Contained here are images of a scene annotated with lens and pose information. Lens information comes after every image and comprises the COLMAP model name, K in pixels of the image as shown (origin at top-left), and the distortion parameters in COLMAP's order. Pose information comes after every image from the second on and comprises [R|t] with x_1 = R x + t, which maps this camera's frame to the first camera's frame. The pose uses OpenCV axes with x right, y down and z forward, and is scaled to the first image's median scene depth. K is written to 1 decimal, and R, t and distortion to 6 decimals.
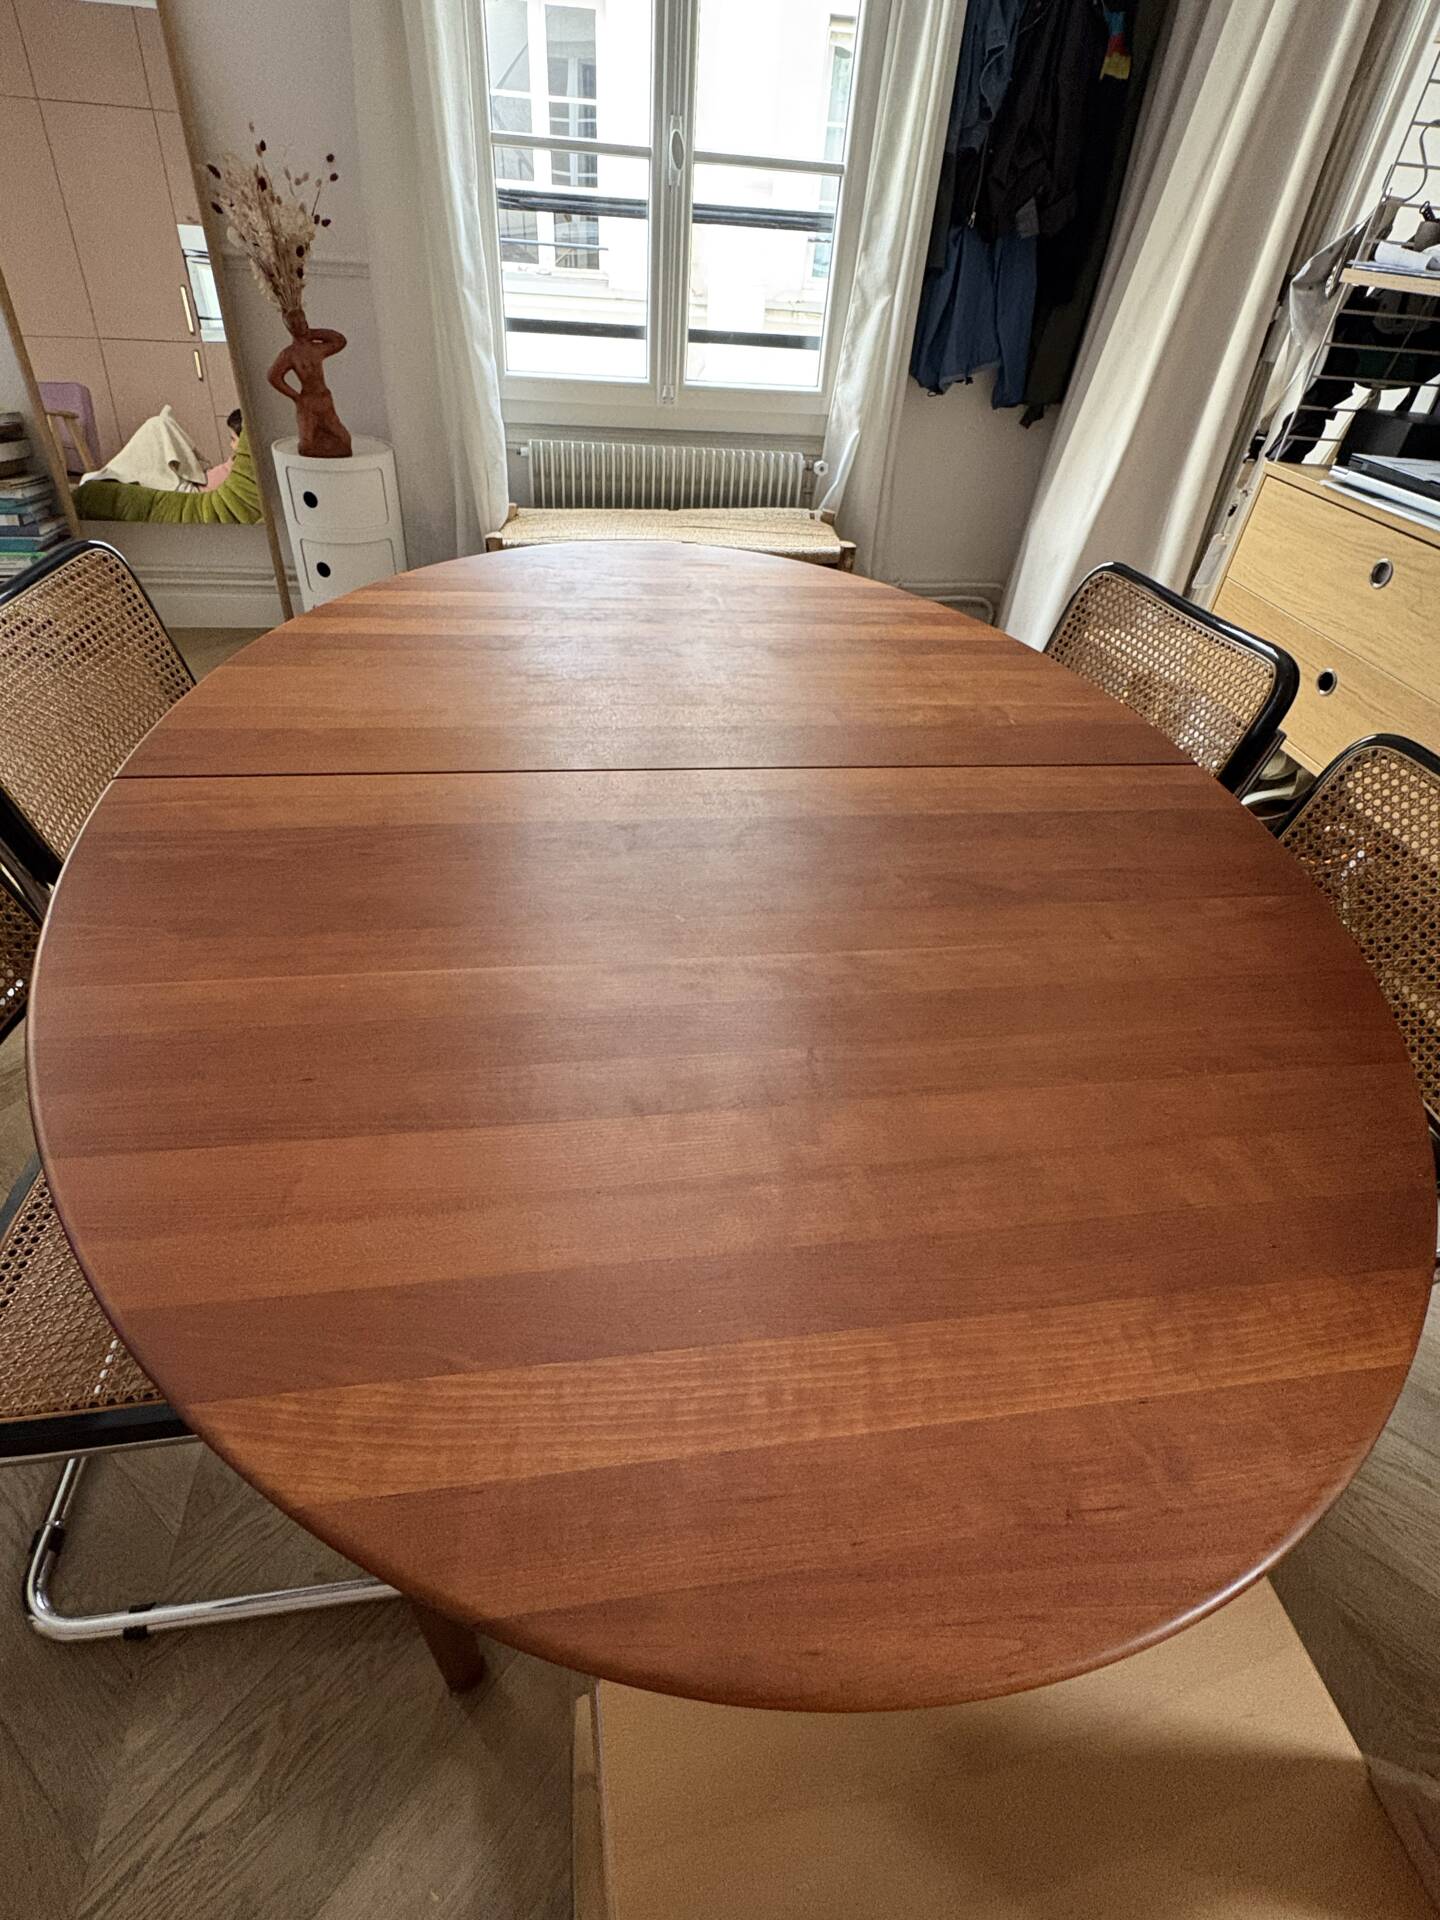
lens RADIAL K [[923.5, 0, 718.7], [0, 923.5, 947.8], [0, 0, 1]] dist [0.004649, -0.003520]
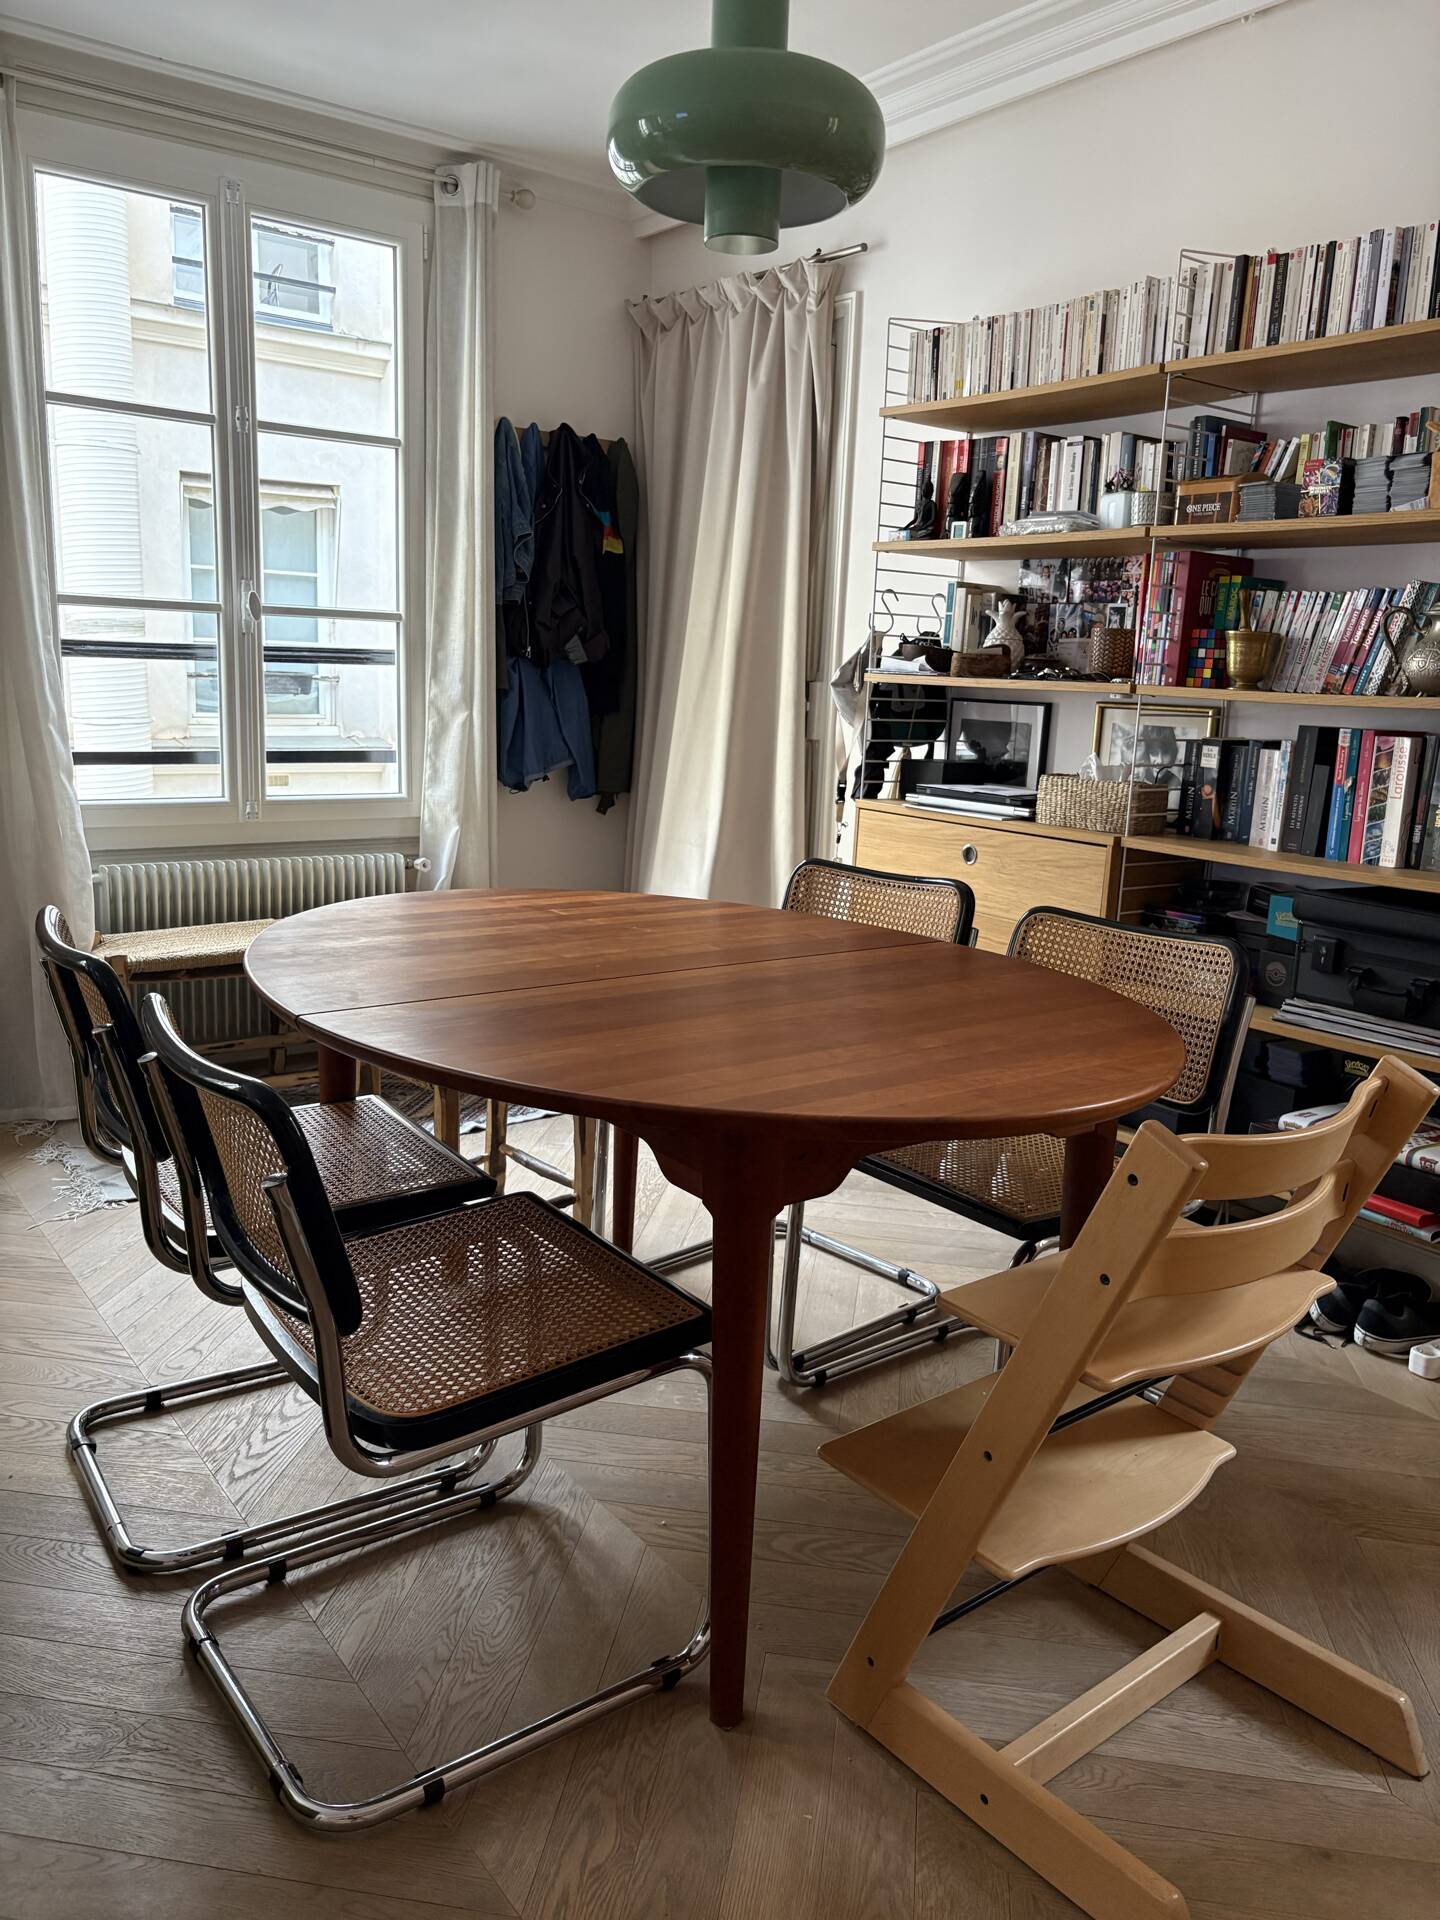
lens RADIAL K [[1438.4, 0, 726.2], [0, 1438.4, 966.6], [0, 0, 1]] dist [0.025714, -0.031959]
pose [[0.876869, -0.129378, 0.462993, -0.367748], [0.317822, 0.878613, -0.356410, 0.233890], [-0.360681, 0.459674, 0.811547, -0.311871]]
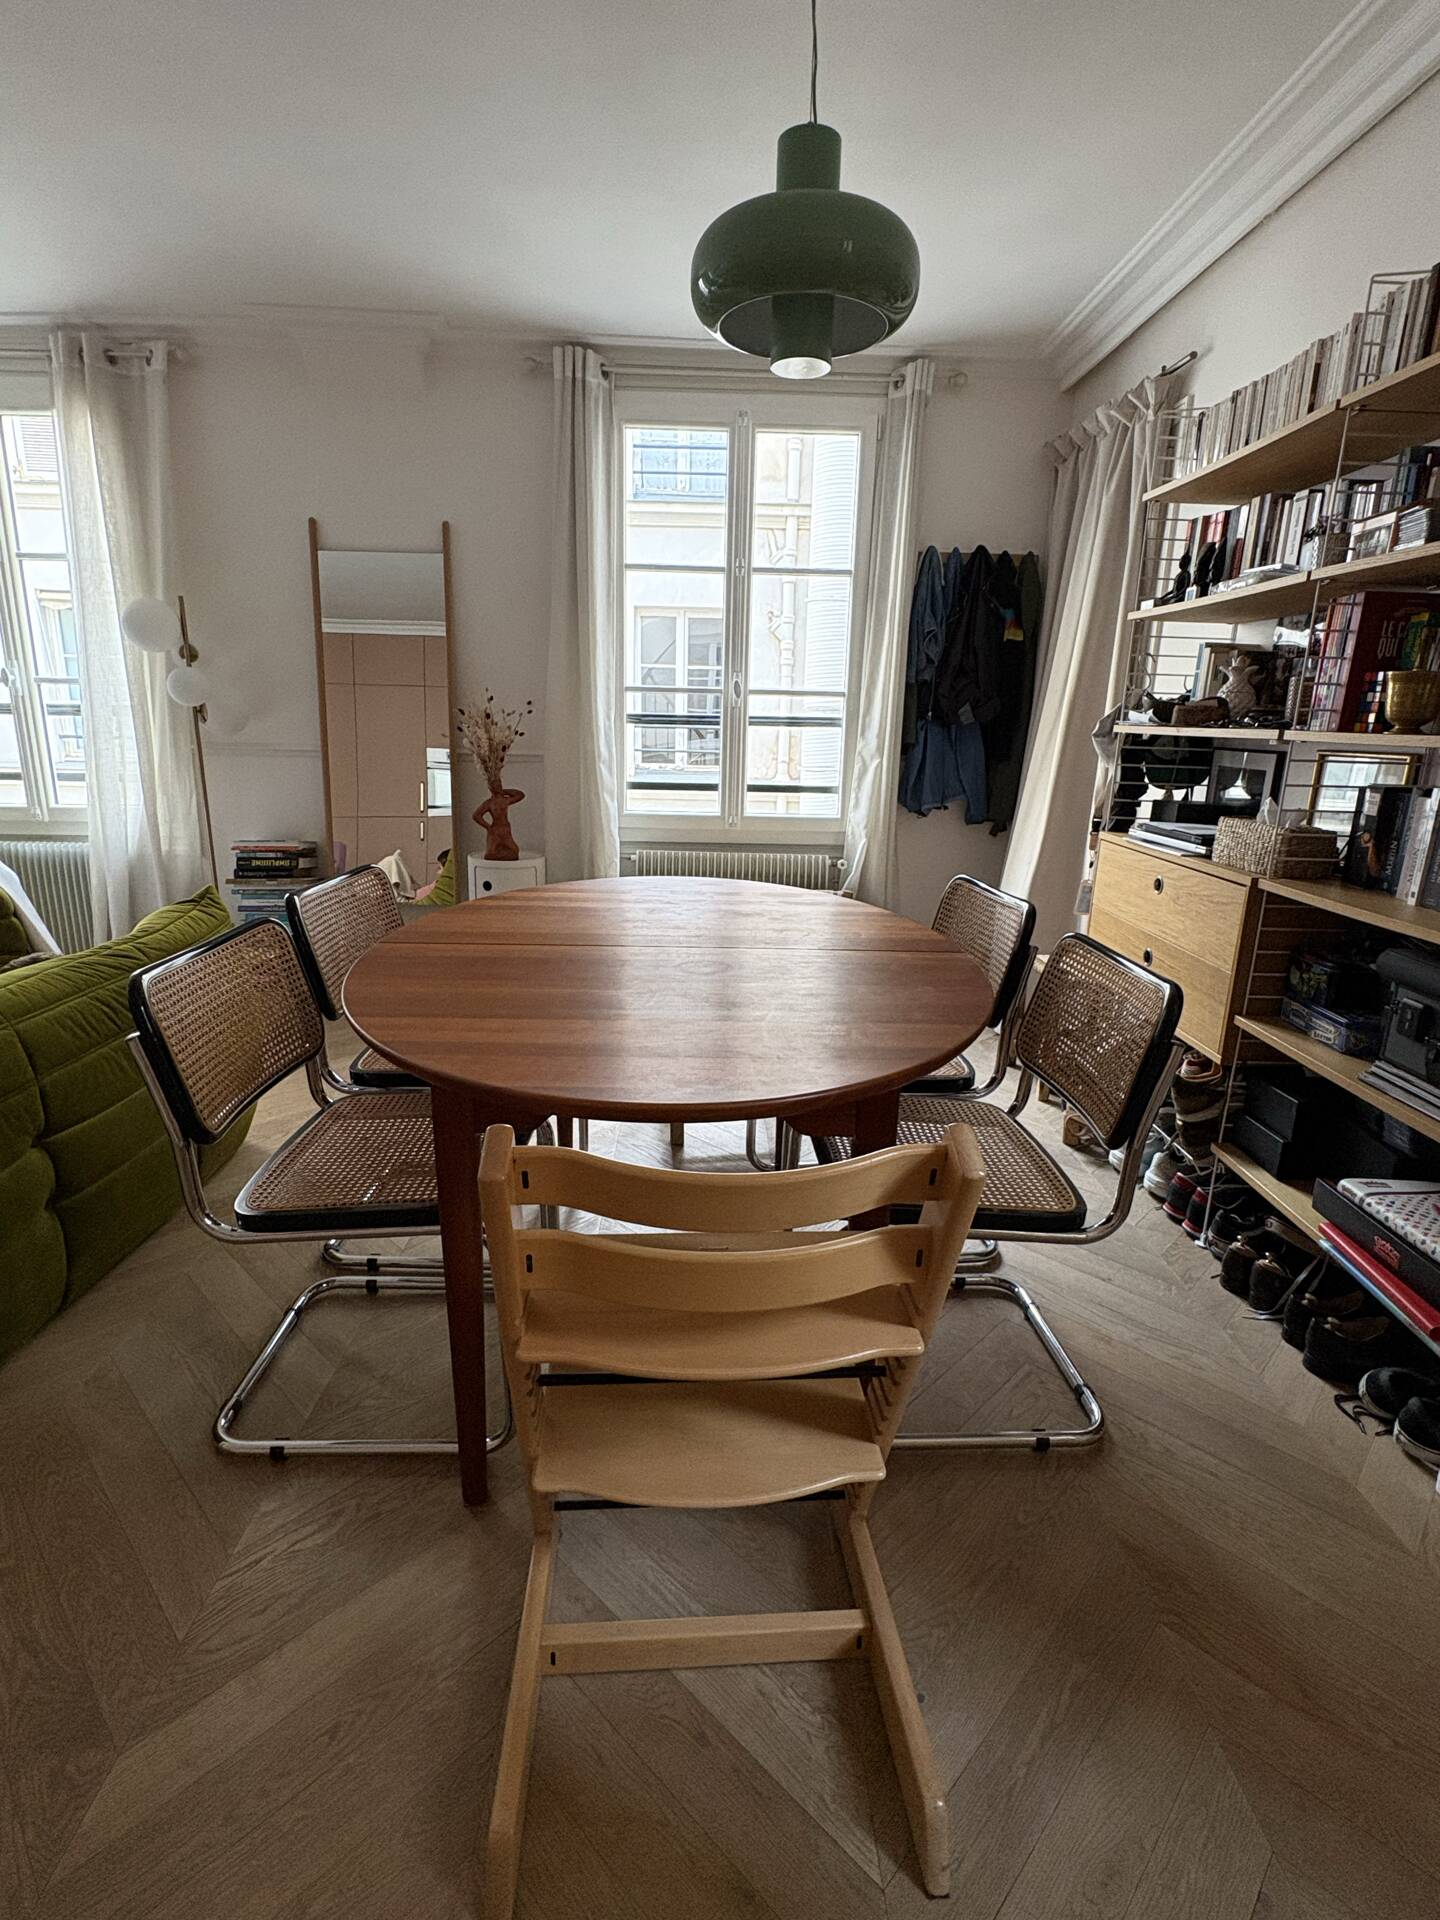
lens RADIAL K [[923.5, 0, 722.7], [0, 923.5, 958.6], [0, 0, 1]] dist [0.004649, -0.003520]
pose [[0.992137, -0.011844, -0.124593, 0.121446], [-0.041459, 0.908200, -0.416479, 0.230824], [0.118088, 0.418370, 0.900568, -0.252332]]
